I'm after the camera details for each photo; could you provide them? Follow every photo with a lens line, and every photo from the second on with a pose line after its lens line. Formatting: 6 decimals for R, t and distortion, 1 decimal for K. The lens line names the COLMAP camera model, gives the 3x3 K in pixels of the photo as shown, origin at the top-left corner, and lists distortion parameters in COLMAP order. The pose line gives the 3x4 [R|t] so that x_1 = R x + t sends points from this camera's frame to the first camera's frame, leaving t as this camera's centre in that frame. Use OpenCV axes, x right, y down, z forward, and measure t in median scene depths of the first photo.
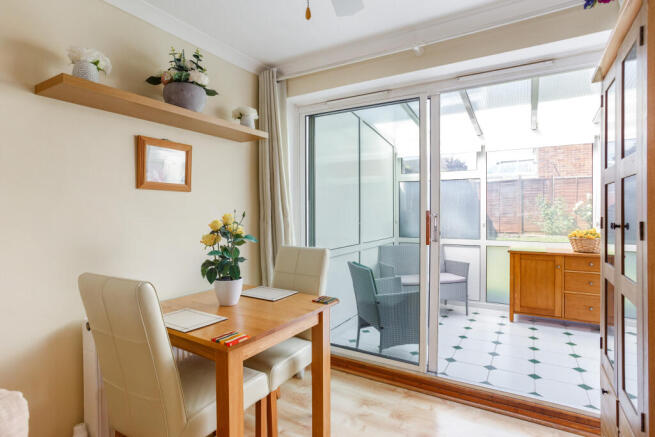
lens RADIAL K [[350.1, 0, 324.9], [0, 350.1, 216.6], [0, 0, 1]] dist [0.002465, 0.000103]
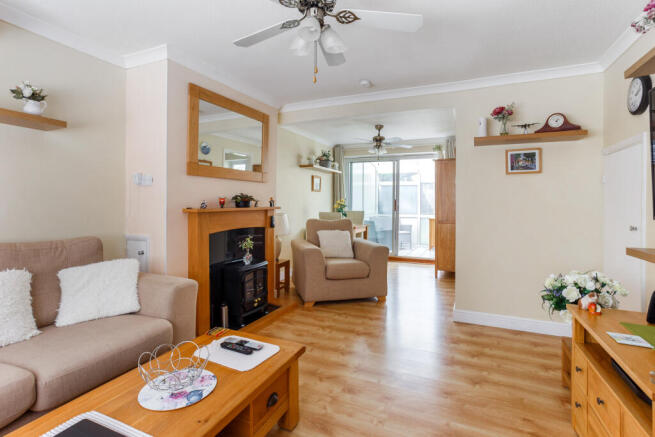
lens RADIAL K [[318.4, 0, 330.5], [0, 318.4, 197.0], [0, 0, 1]] dist [-0.003468, 0.002087]
pose [[0.992820, 0.012250, 0.118986, -0.308052], [-0.008664, 0.999494, -0.030611, 0.026816], [-0.119300, 0.029360, 0.992424, -0.857099]]
